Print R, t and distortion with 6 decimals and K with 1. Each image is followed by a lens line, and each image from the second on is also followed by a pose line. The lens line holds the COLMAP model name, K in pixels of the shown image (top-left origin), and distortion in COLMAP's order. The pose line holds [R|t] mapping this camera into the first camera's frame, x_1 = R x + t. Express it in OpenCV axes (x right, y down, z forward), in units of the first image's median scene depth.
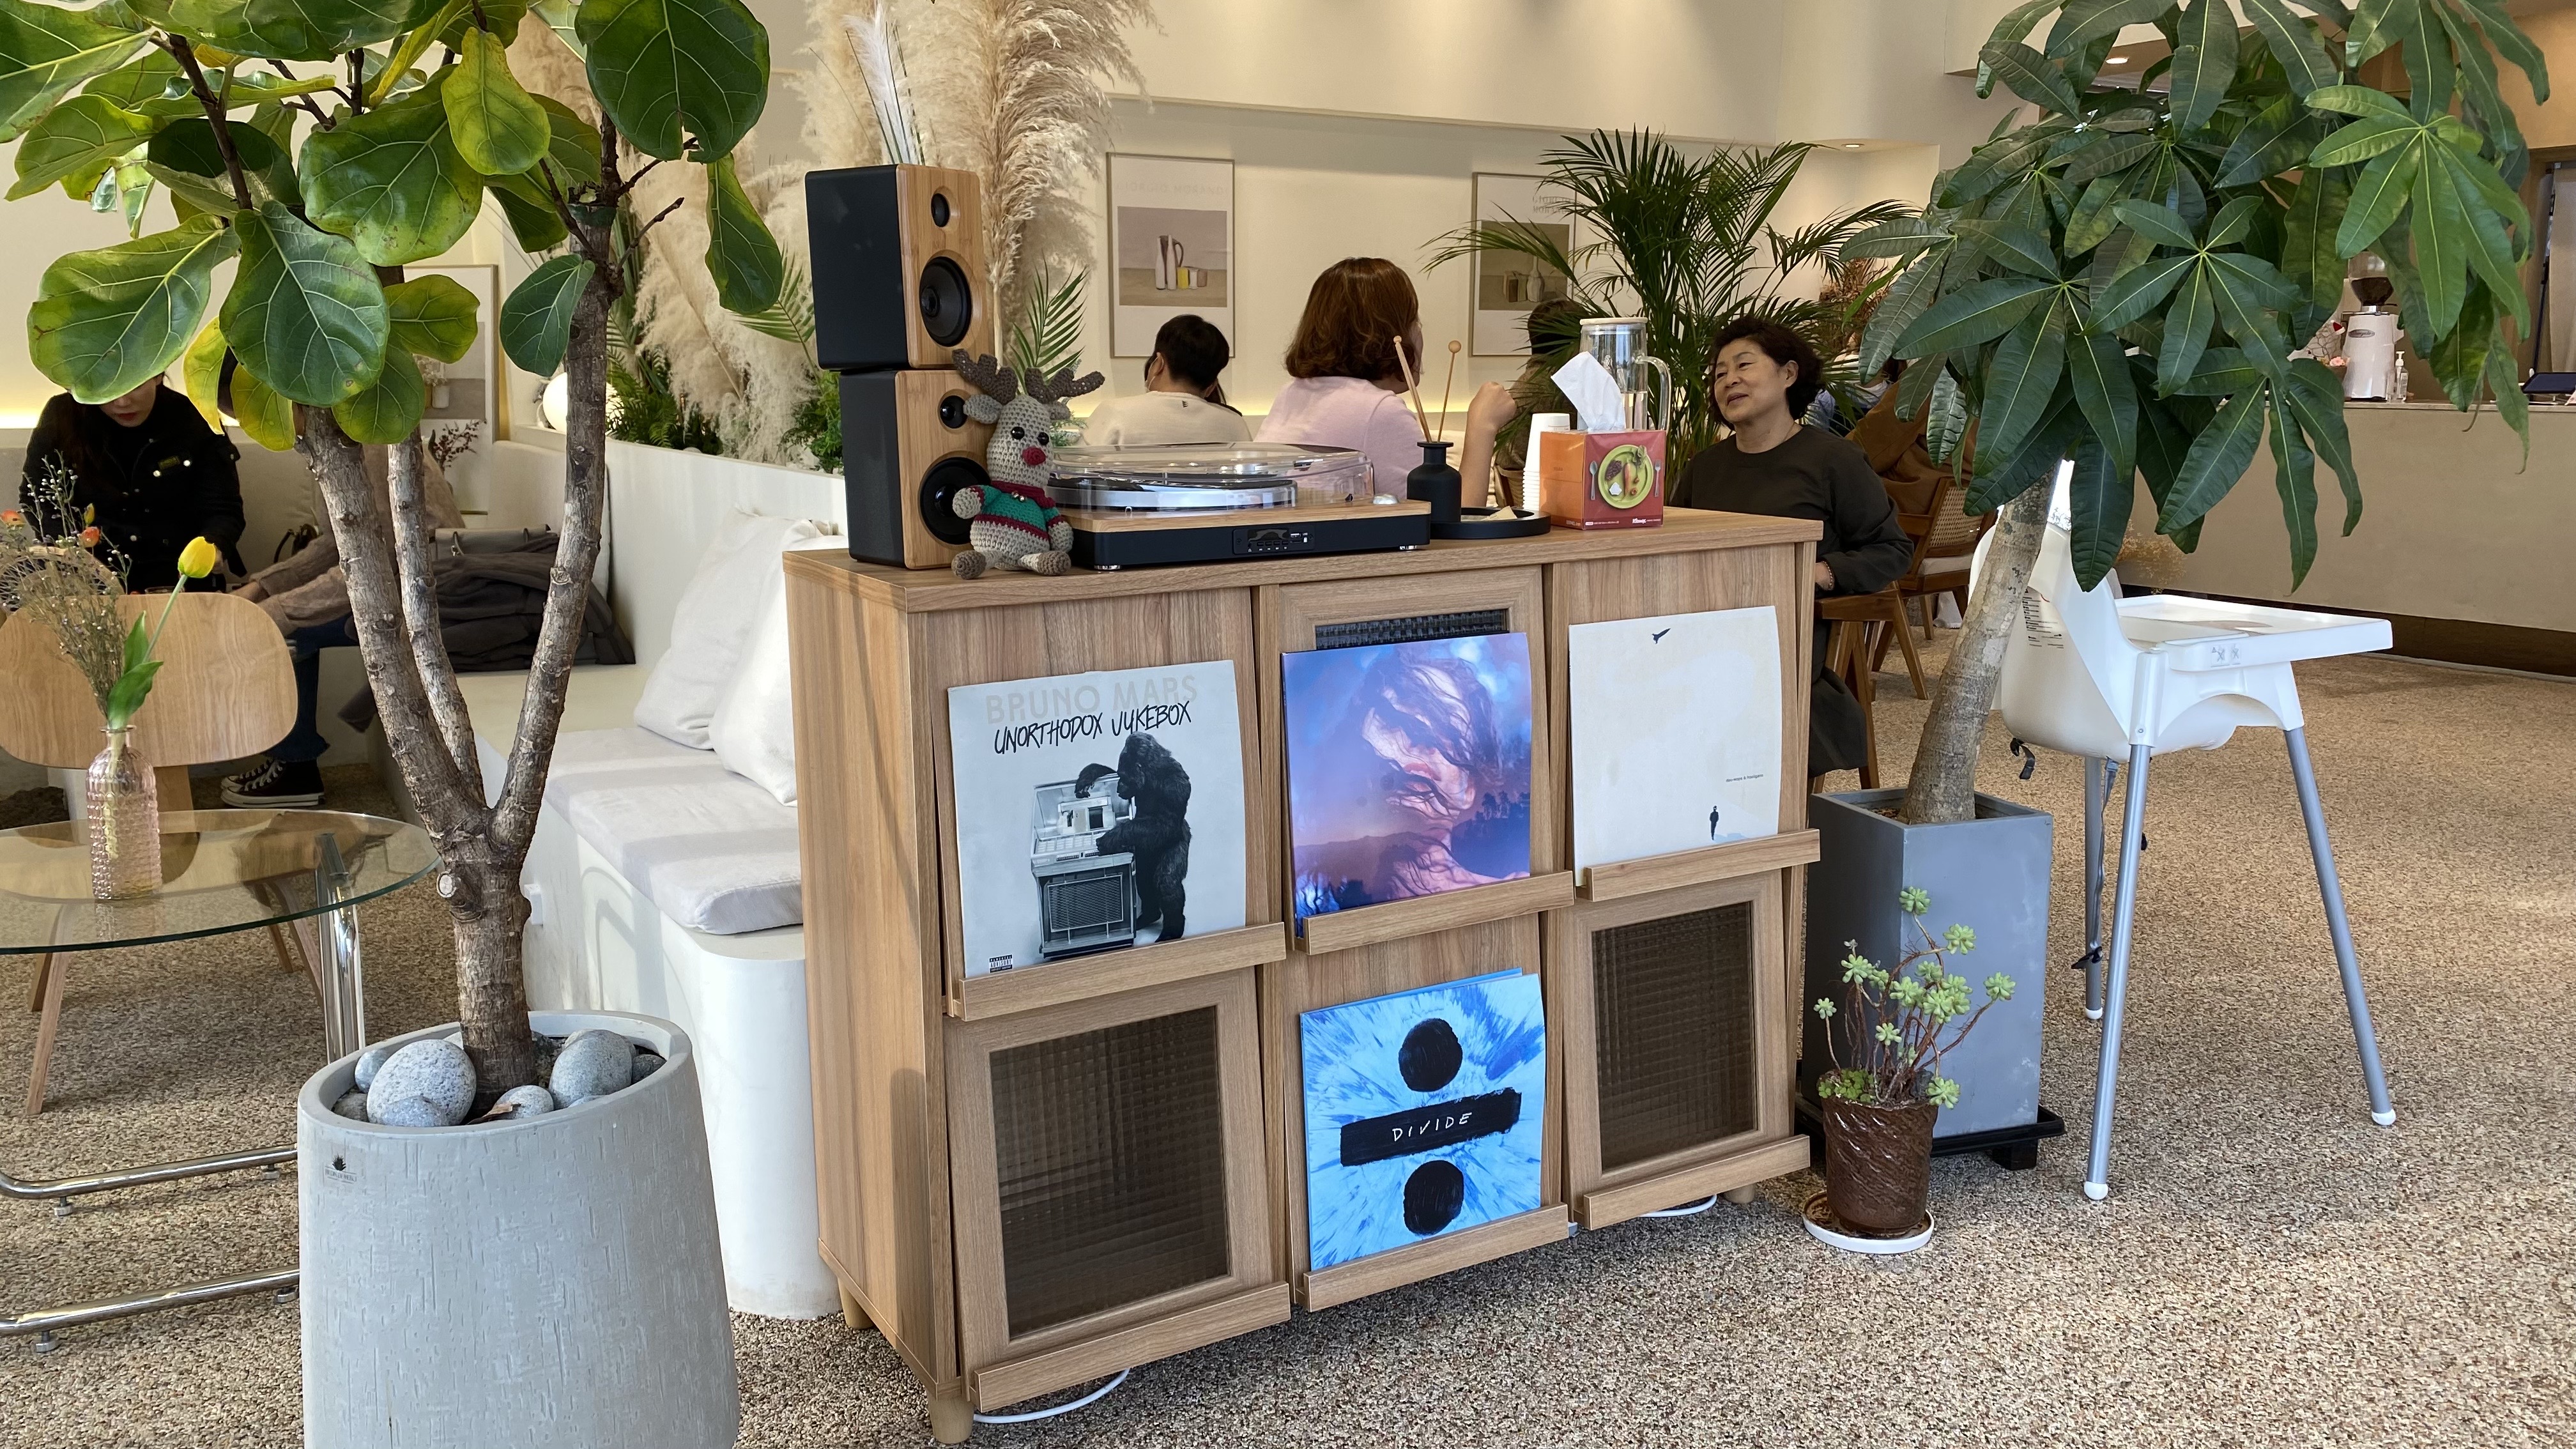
lens RADIAL K [[1944.2, 0, 1279.0], [0, 1944.2, 726.4], [0, 0, 1]] dist [0.003219, -0.007116]
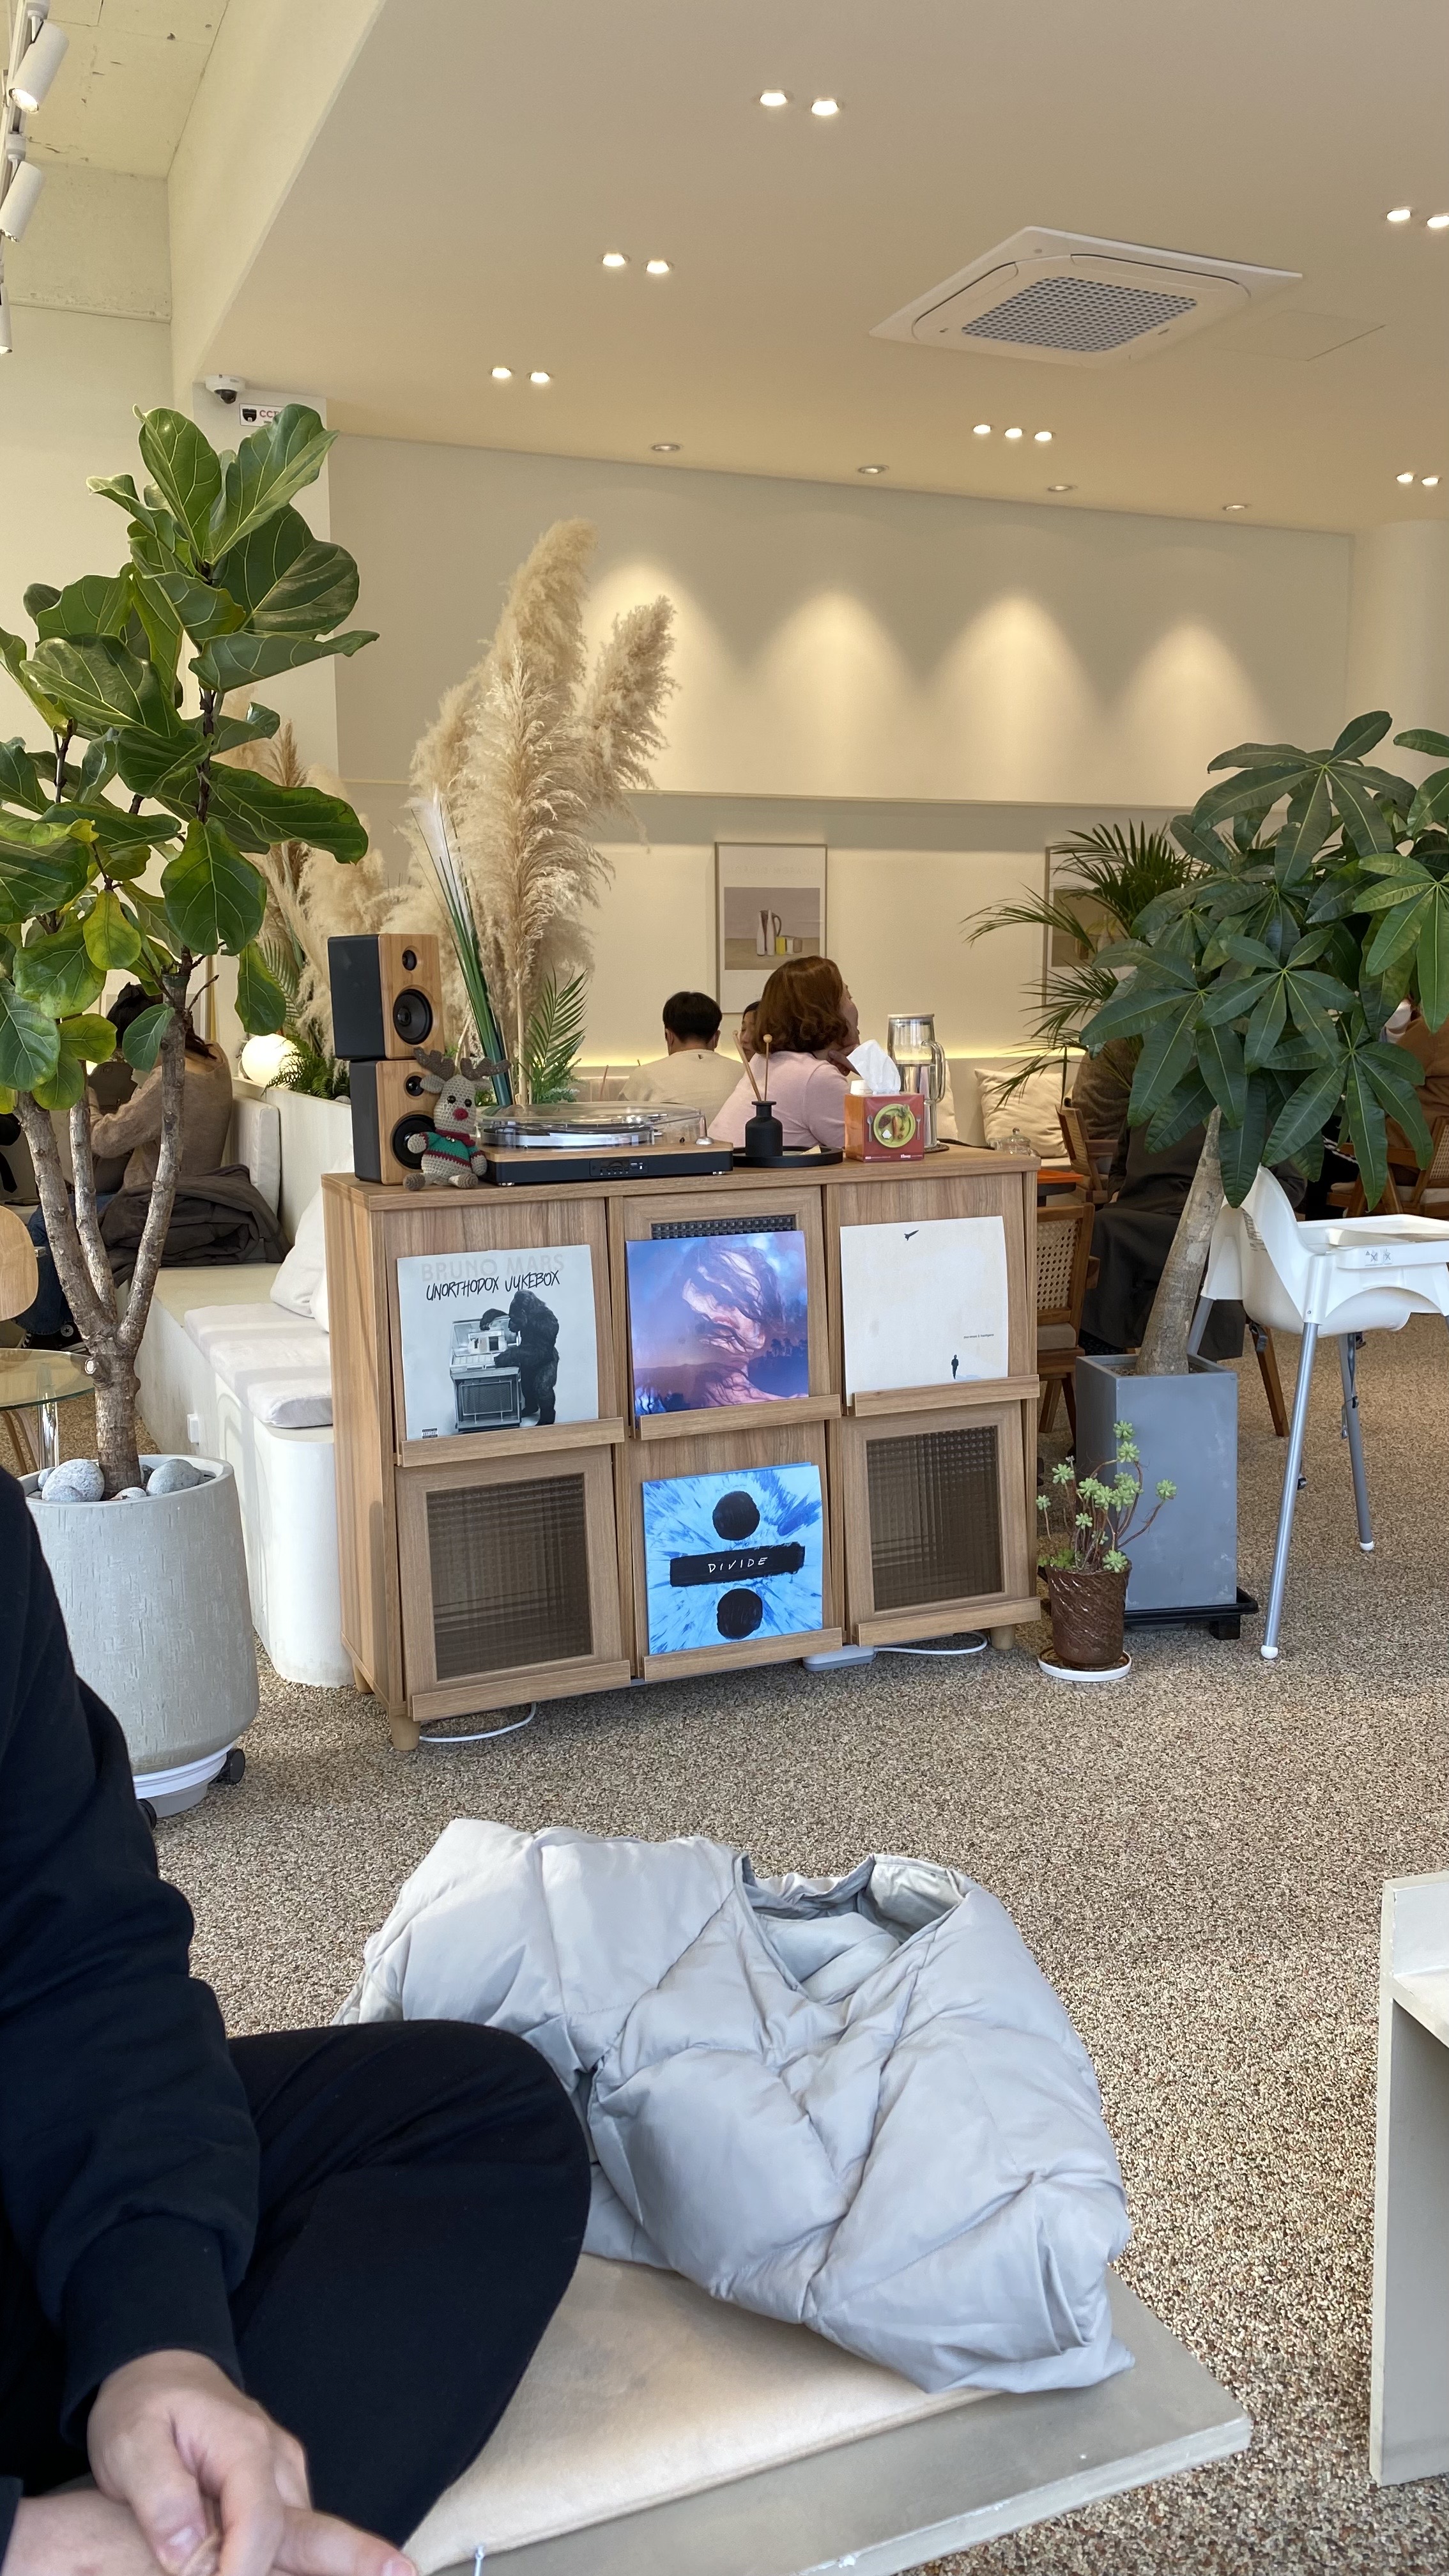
lens RADIAL K [[1944.2, 0, 757.1], [0, 1944.2, 1283.4], [0, 0, 1]] dist [0.003219, -0.007116]
pose [[0.990874, 0.012515, -0.134206, 0.281388], [-0.017634, 0.999159, -0.037021, 0.045671], [0.133630, 0.039050, 0.990262, -0.455463]]
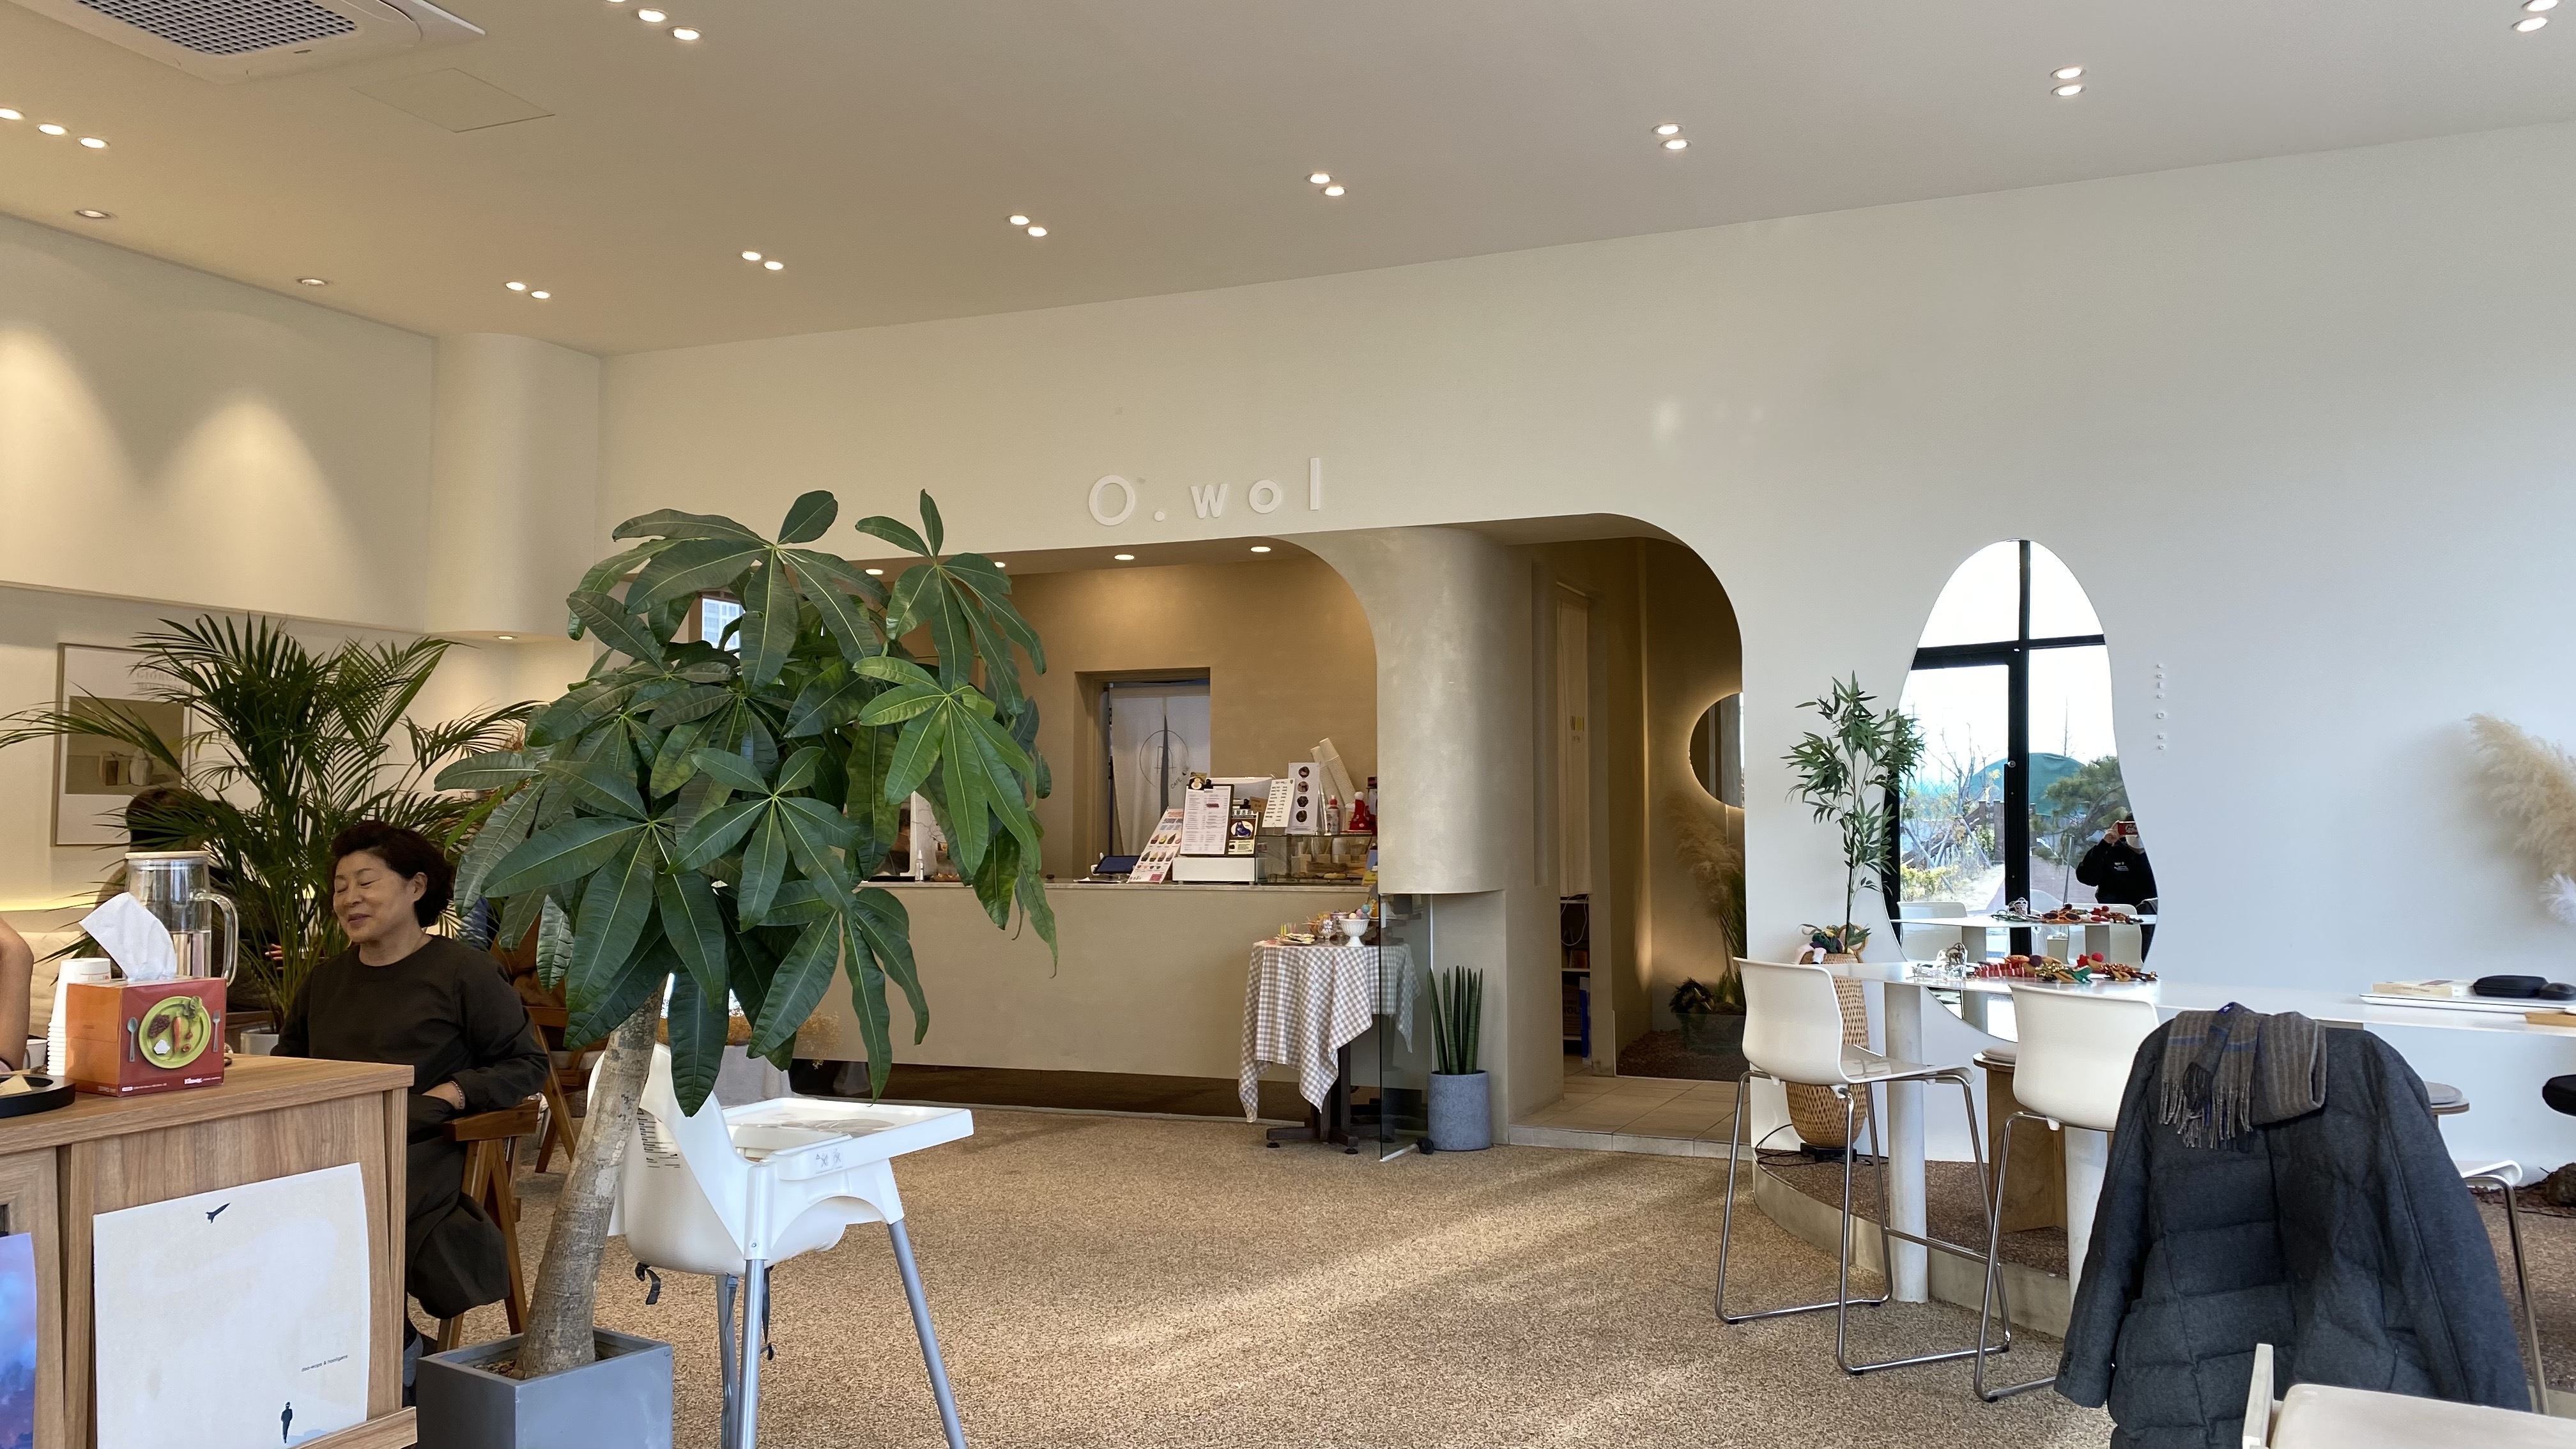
lens RADIAL K [[1944.2, 0, 1279.0], [0, 1944.2, 726.4], [0, 0, 1]] dist [0.003219, -0.007116]
pose [[0.797224, 0.034107, 0.602720, 0.040888], [0.110906, 0.973135, -0.201765, -0.029841], [-0.593409, 0.227697, 0.772023, -0.020567]]
